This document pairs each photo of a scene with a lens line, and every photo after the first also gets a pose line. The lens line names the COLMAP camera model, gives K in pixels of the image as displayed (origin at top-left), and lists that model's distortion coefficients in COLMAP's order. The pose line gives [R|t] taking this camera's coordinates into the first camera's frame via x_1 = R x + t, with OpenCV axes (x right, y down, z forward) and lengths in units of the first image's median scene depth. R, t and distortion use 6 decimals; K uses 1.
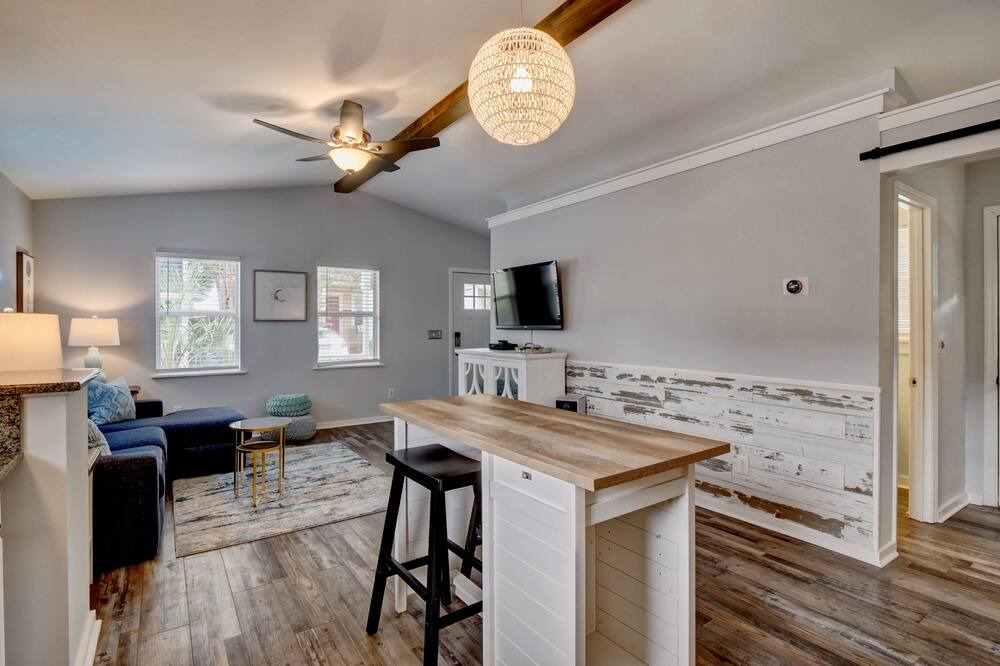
lens RADIAL K [[486.6, 0, 495.8], [0, 486.6, 325.3], [0, 0, 1]] dist [-0.012962, -0.001456]
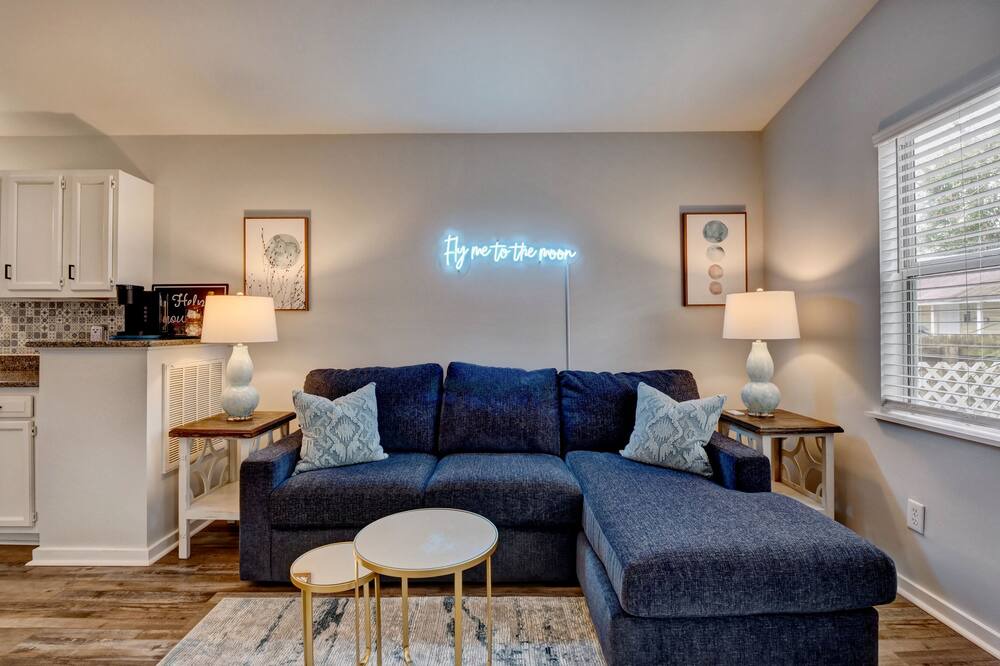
lens RADIAL K [[486.6, 0, 497.0], [0, 486.6, 326.0], [0, 0, 1]] dist [-0.012962, -0.001456]
pose [[-0.559471, -0.001321, -0.828849, -0.168278], [0.002274, 0.999993, -0.003129, 0.028913], [0.828847, -0.003636, -0.559464, 1.139050]]
